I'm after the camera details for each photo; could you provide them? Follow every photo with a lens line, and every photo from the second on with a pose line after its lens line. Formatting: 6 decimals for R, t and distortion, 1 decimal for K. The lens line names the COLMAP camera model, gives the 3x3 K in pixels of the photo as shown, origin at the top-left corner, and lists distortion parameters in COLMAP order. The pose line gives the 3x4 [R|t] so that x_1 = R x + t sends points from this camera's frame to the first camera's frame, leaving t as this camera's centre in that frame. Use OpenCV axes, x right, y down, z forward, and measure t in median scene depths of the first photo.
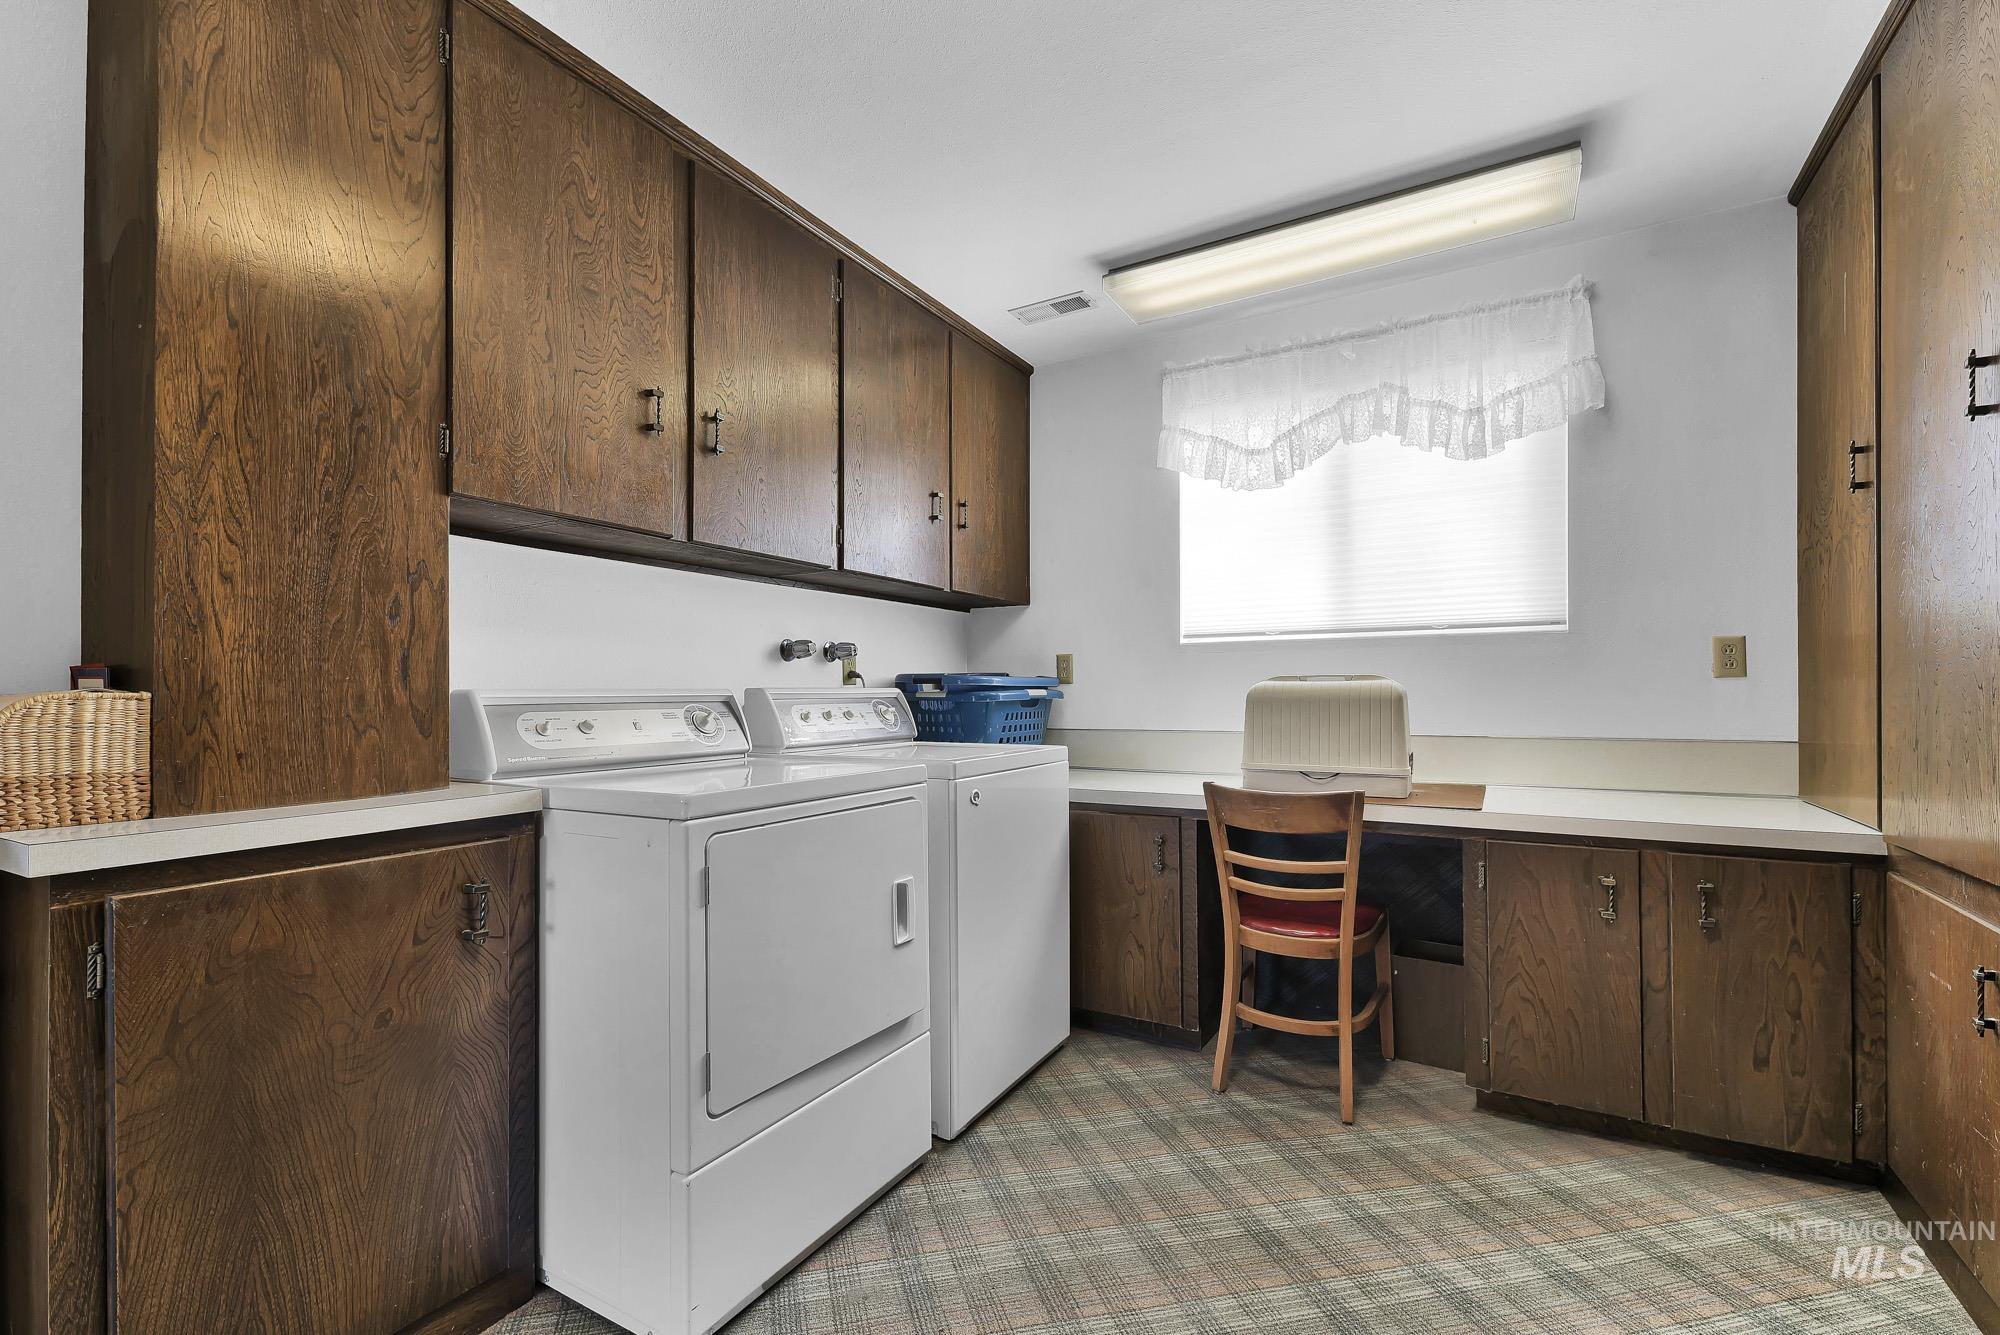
lens RADIAL K [[845.8, 0, 1012.5], [0, 845.8, 675.1], [0, 0, 1]] dist [0.017770, -0.008356]
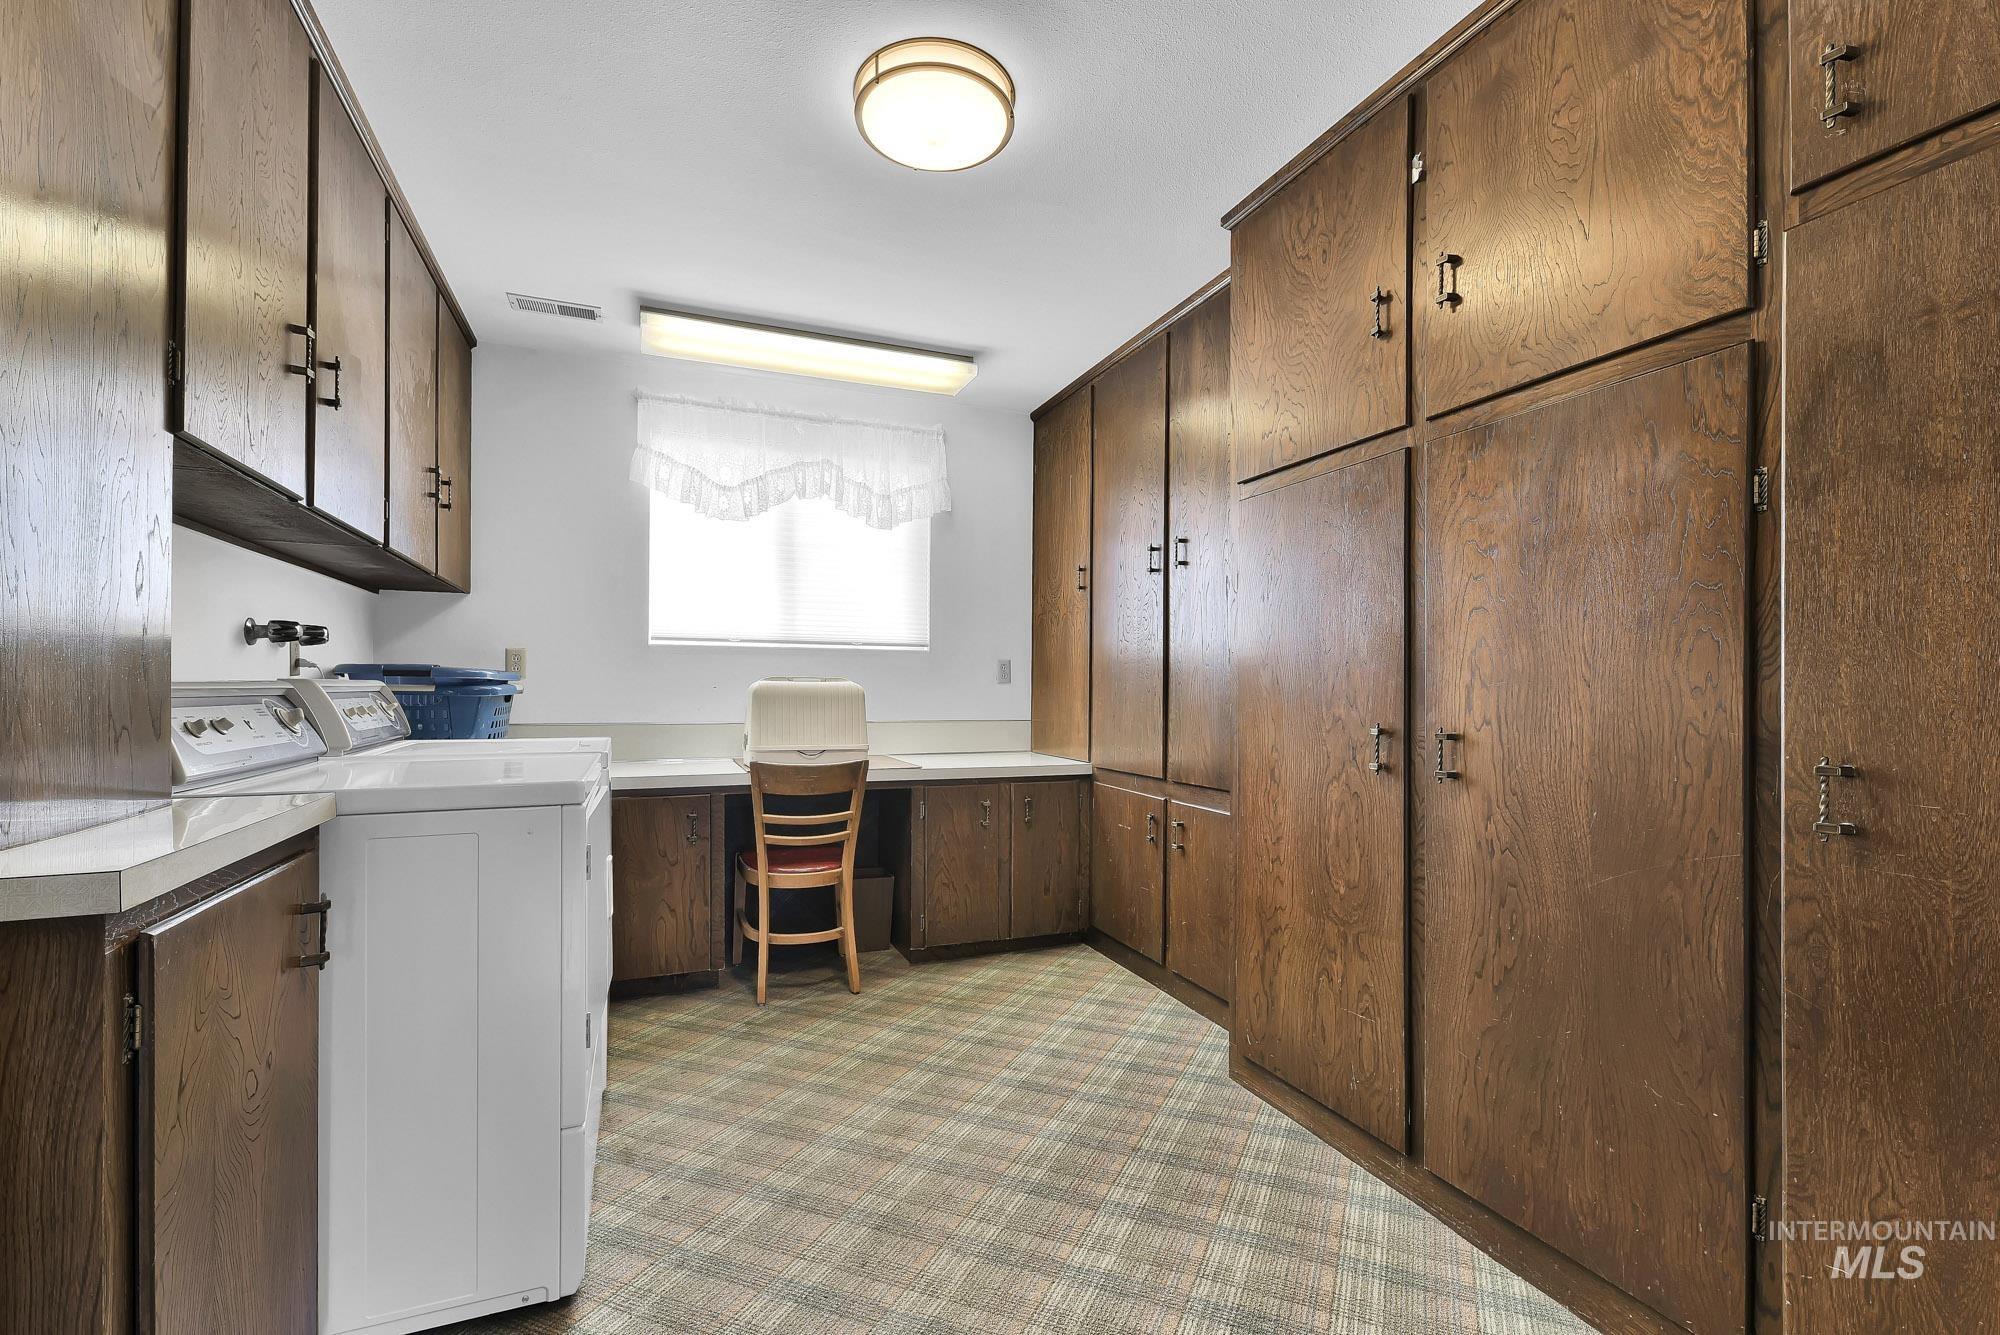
lens RADIAL K [[875.6, 0, 976.1], [0, 875.6, 660.0], [0, 0, 1]] dist [0.000679, 0.000124]
pose [[0.626939, 0.034932, 0.778285, -0.580439], [-0.025506, 0.999379, -0.024309, -0.000023], [-0.778651, -0.004610, 0.627441, -0.065328]]
